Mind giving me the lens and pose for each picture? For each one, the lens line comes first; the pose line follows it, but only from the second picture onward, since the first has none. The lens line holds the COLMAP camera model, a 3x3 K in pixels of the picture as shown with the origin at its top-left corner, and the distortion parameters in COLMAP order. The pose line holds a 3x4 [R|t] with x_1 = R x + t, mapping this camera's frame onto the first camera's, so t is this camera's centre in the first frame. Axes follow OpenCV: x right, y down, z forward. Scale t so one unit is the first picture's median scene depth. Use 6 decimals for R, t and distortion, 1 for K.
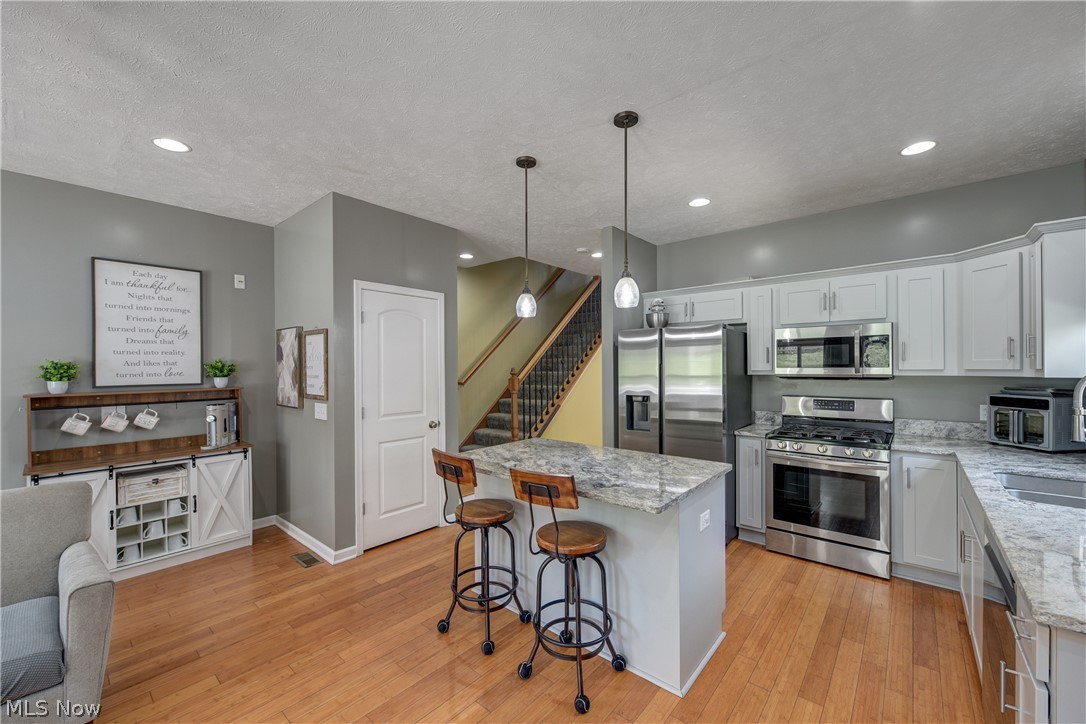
lens RADIAL K [[430.7, 0, 540.6], [0, 430.7, 366.8], [0, 0, 1]] dist [-0.000488, -0.000220]
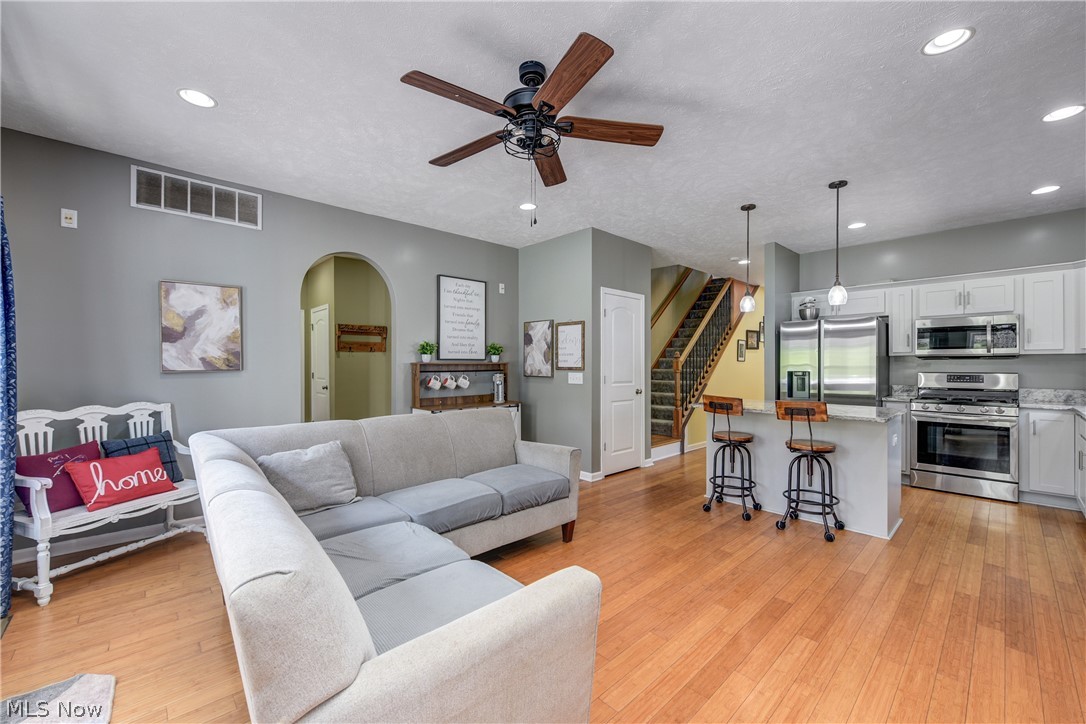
lens RADIAL K [[432.2, 0, 540.8], [0, 432.2, 363.8], [0, 0, 1]] dist [-0.000750, -0.000155]
pose [[0.993725, 0.006565, -0.111659, -0.465307], [-0.006624, 0.999978, -0.000157, 0.055905], [0.111655, 0.000895, 0.993747, -0.453496]]
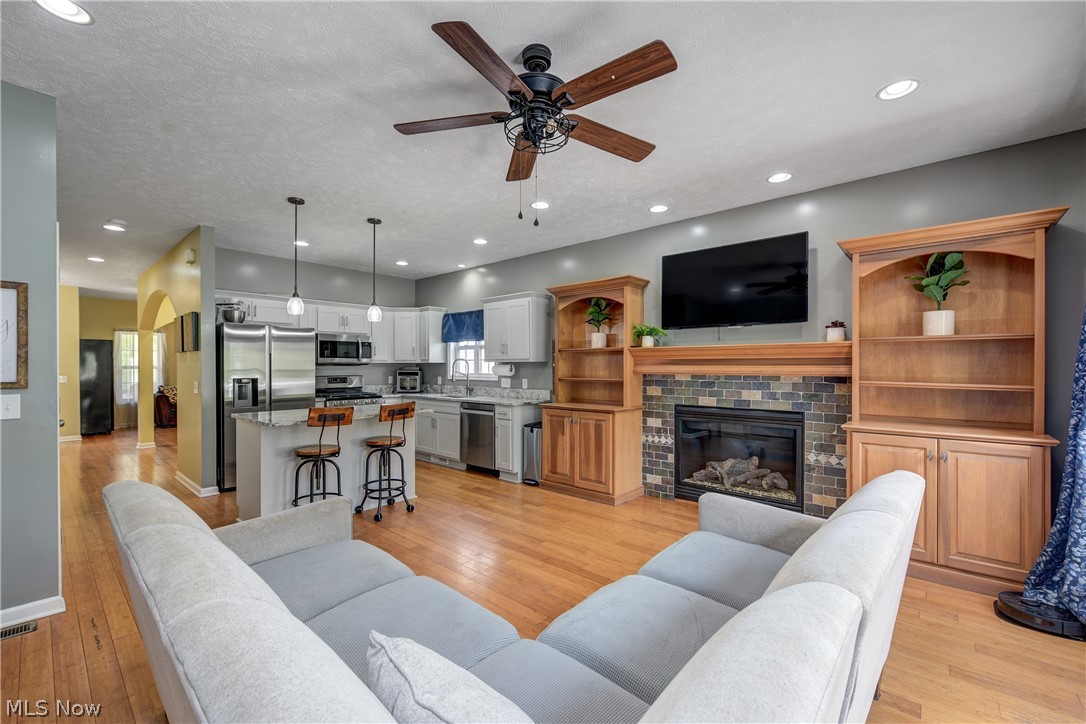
lens RADIAL K [[444.3, 0, 538.7], [0, 444.3, 367.2], [0, 0, 1]] dist [0.000038, -0.000003]
pose [[0.021020, 0.003629, 0.999772, -1.148948], [0.002289, 0.999991, -0.003678, 0.046712], [-0.999776, 0.002366, 0.021012, 0.168155]]
